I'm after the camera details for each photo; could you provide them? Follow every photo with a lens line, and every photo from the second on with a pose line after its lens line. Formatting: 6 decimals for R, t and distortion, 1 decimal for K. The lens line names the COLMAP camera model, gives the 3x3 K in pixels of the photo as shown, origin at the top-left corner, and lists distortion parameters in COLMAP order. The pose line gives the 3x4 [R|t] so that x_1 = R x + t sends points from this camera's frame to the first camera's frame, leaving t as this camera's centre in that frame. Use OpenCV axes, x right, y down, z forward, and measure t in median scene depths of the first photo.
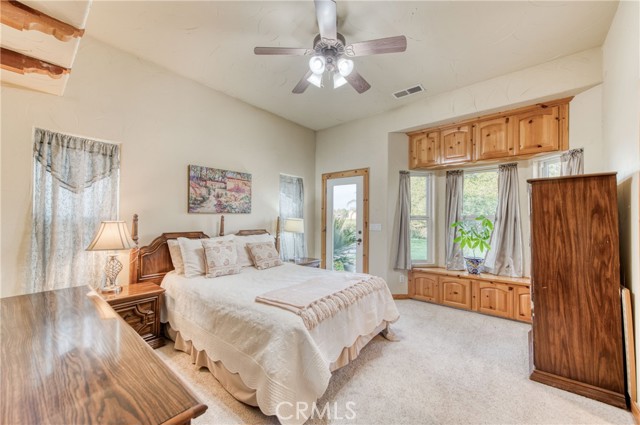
lens RADIAL K [[250.4, 0, 320.2], [0, 250.4, 215.8], [0, 0, 1]] dist [0.010966, 0.000009]
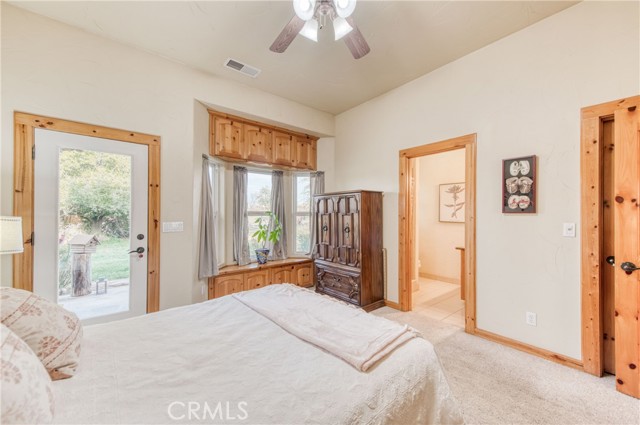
lens RADIAL K [[250.4, 0, 320.2], [0, 250.4, 215.8], [0, 0, 1]] dist [0.010966, 0.000009]
pose [[0.186009, -0.008269, 0.982513, -0.445782], [-0.012935, 0.999857, 0.010864, 0.002346], [-0.982463, -0.014730, 0.185876, 0.558165]]
